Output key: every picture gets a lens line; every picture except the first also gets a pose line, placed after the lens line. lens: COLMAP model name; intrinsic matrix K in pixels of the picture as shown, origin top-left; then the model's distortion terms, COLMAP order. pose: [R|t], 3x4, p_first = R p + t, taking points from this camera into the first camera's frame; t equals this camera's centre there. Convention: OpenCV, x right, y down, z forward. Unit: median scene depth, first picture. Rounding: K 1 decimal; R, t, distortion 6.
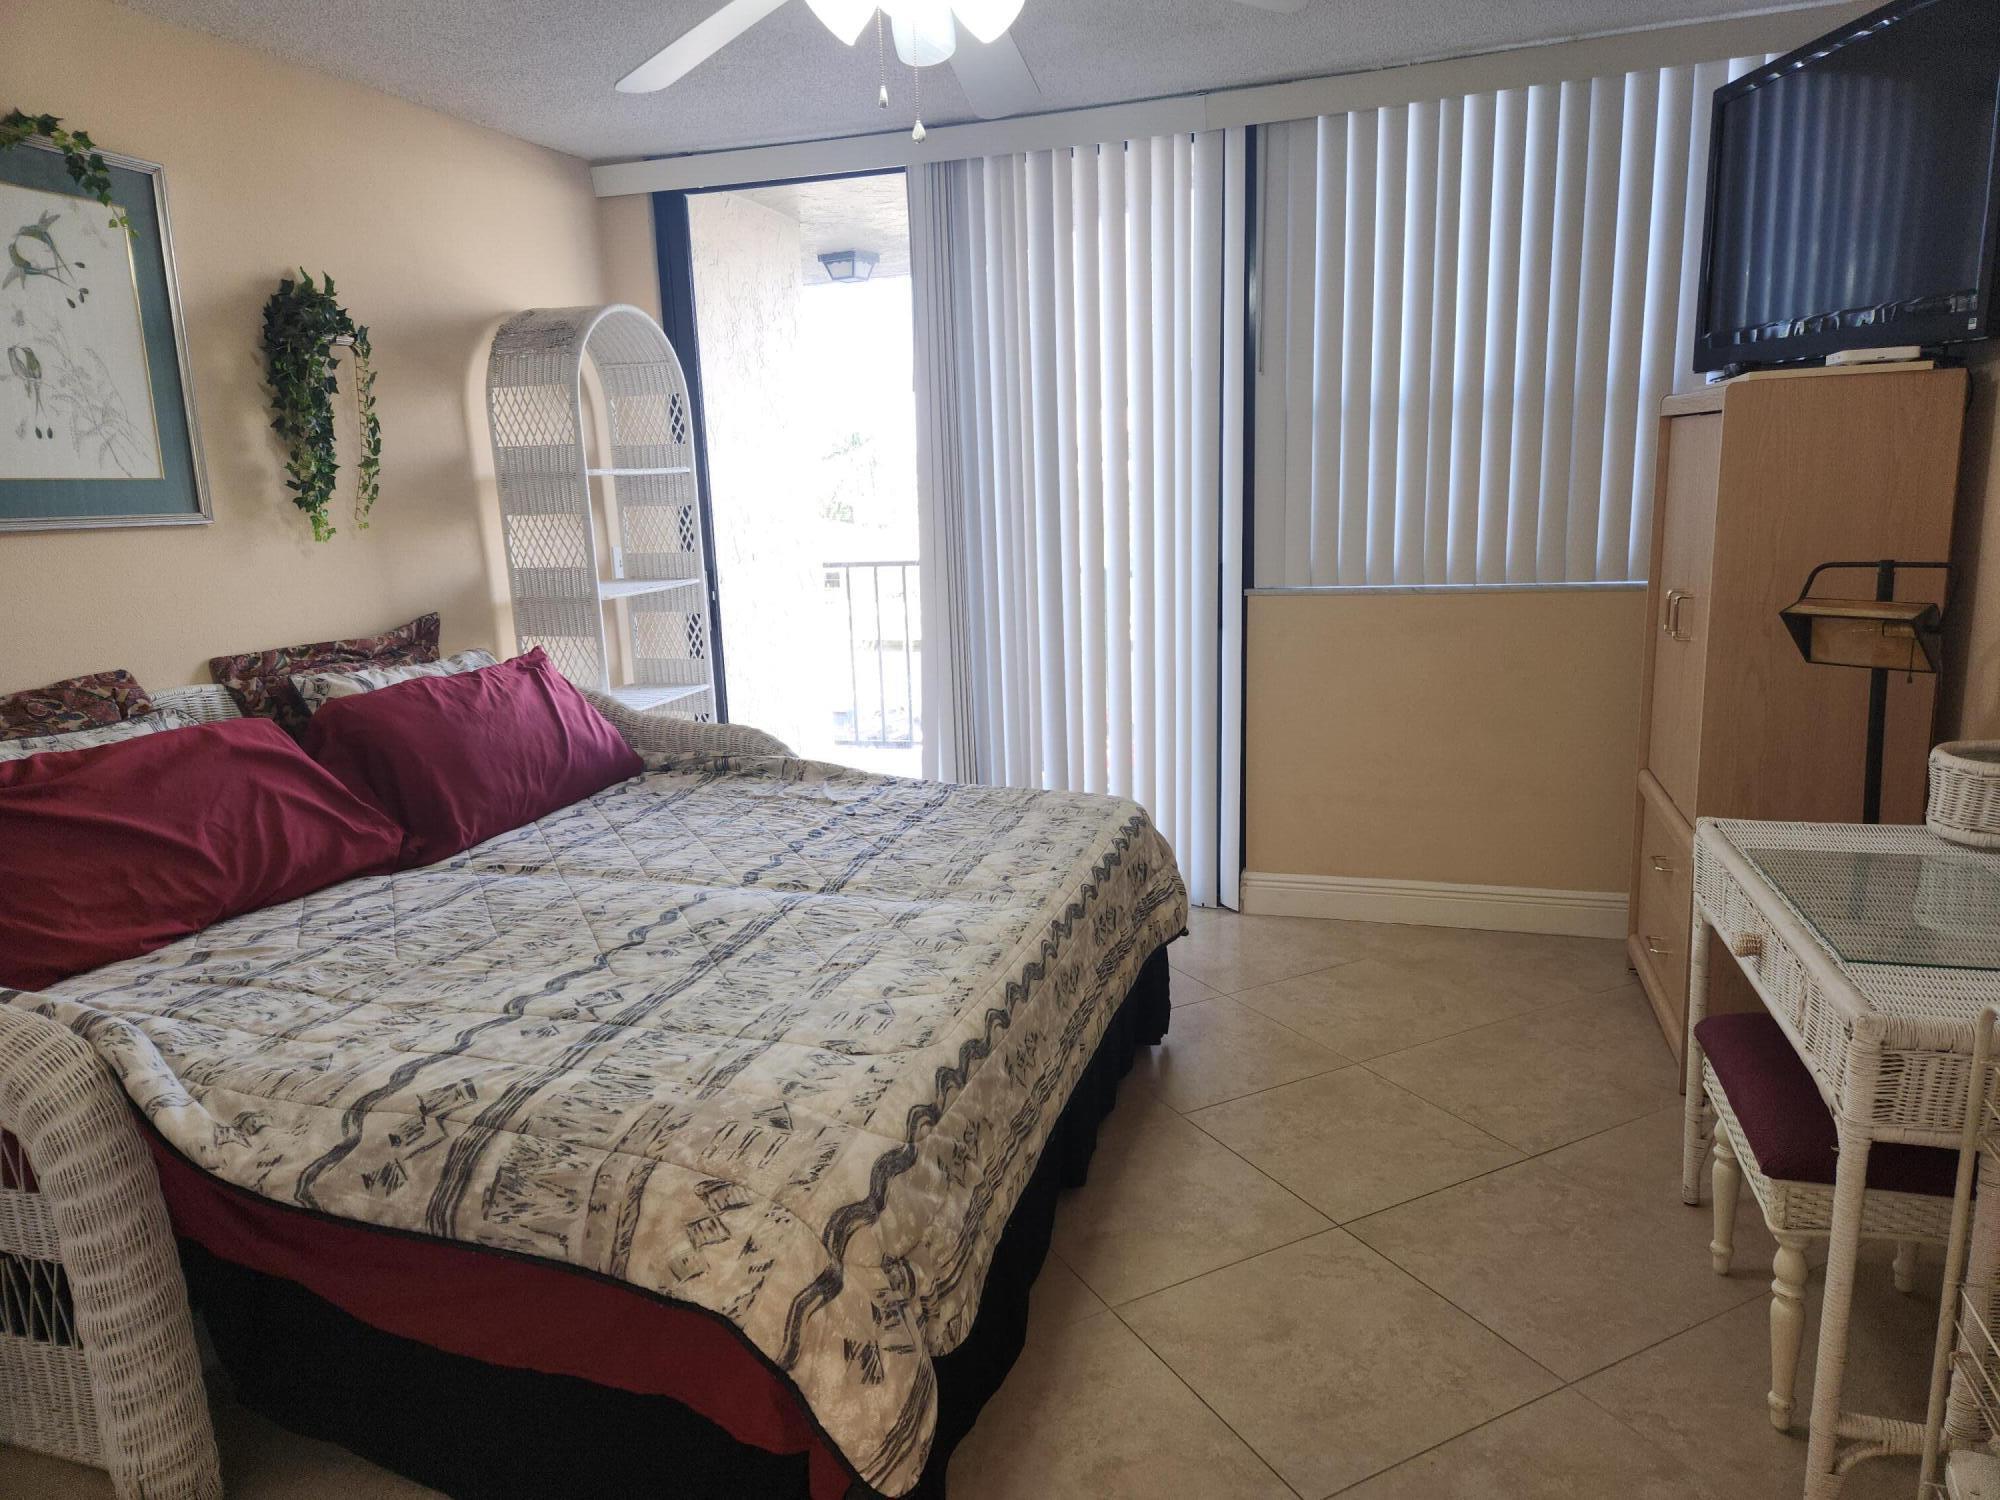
lens RADIAL K [[1325.3, 0, 998.0], [0, 1325.3, 745.7], [0, 0, 1]] dist [0.076393, -0.061967]
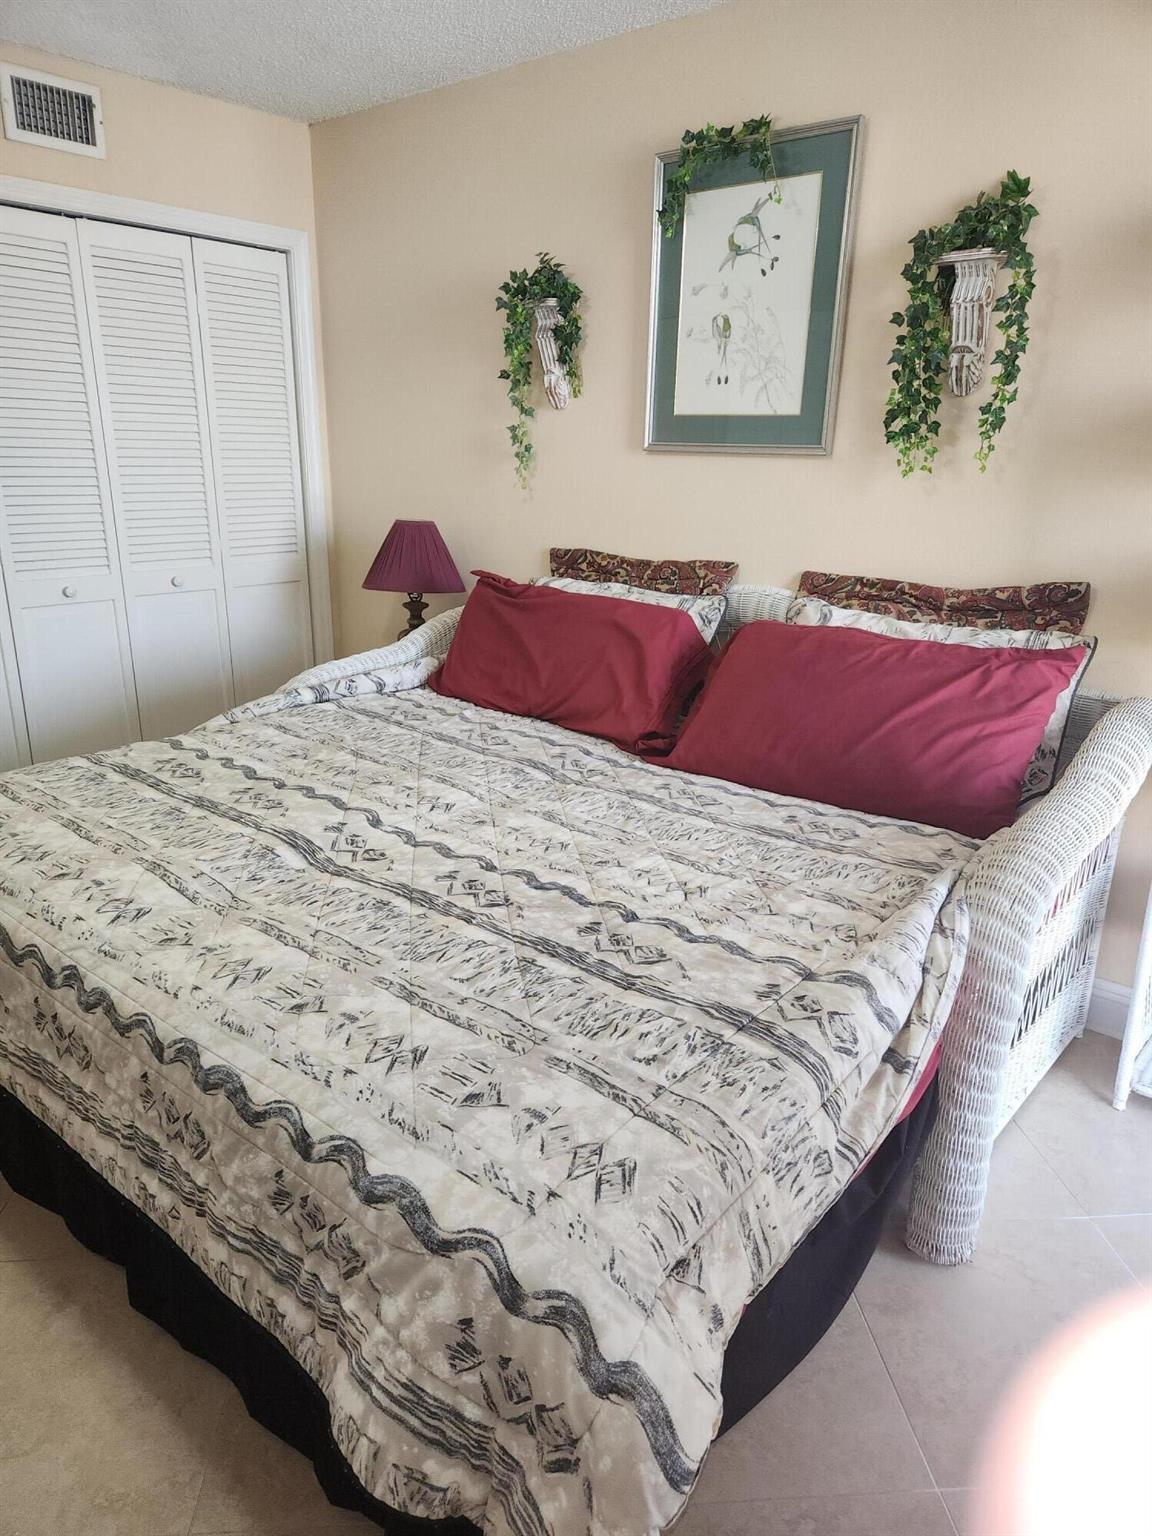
lens RADIAL K [[1017.8, 0, 547.0], [0, 1017.8, 765.1], [0, 0, 1]] dist [0.076393, -0.061967]
pose [[-0.395697, 0.304104, -0.866571, 0.396229], [-0.184793, 0.897921, 0.399487, -0.260297], [0.899597, 0.318212, -0.299108, 1.259393]]
